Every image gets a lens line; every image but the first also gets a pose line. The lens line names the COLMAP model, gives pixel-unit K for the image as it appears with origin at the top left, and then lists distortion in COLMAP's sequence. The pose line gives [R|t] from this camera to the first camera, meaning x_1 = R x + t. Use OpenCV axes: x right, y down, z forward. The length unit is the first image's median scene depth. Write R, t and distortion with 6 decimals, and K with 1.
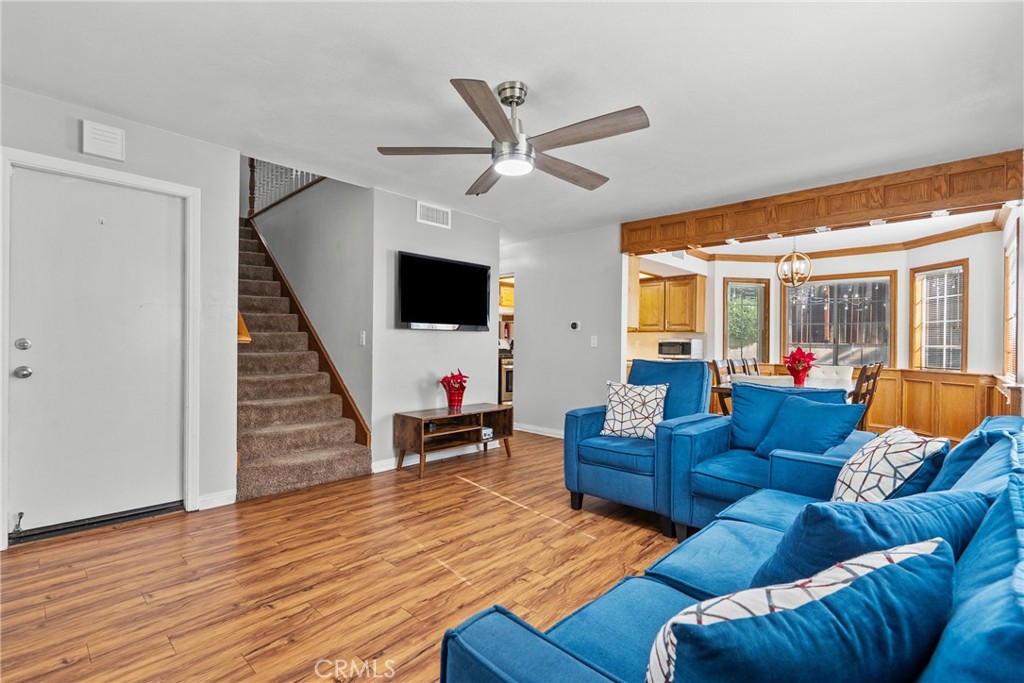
lens RADIAL K [[470.0, 0, 509.3], [0, 470.0, 345.3], [0, 0, 1]] dist [-0.004975, -0.000157]
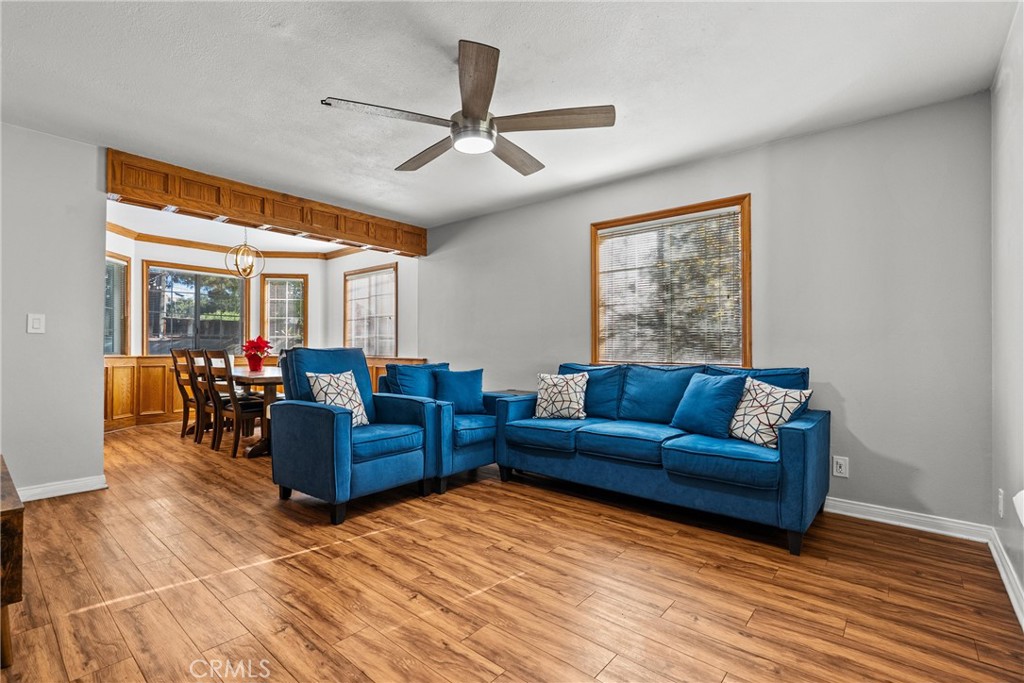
lens RADIAL K [[470.0, 0, 509.3], [0, 470.0, 340.6], [0, 0, 1]] dist [-0.004975, -0.000157]
pose [[-0.056343, -0.001900, 0.998410, -0.783021], [-0.003877, 0.999991, 0.001684, 0.015947], [-0.998404, -0.003776, -0.056350, 0.800665]]
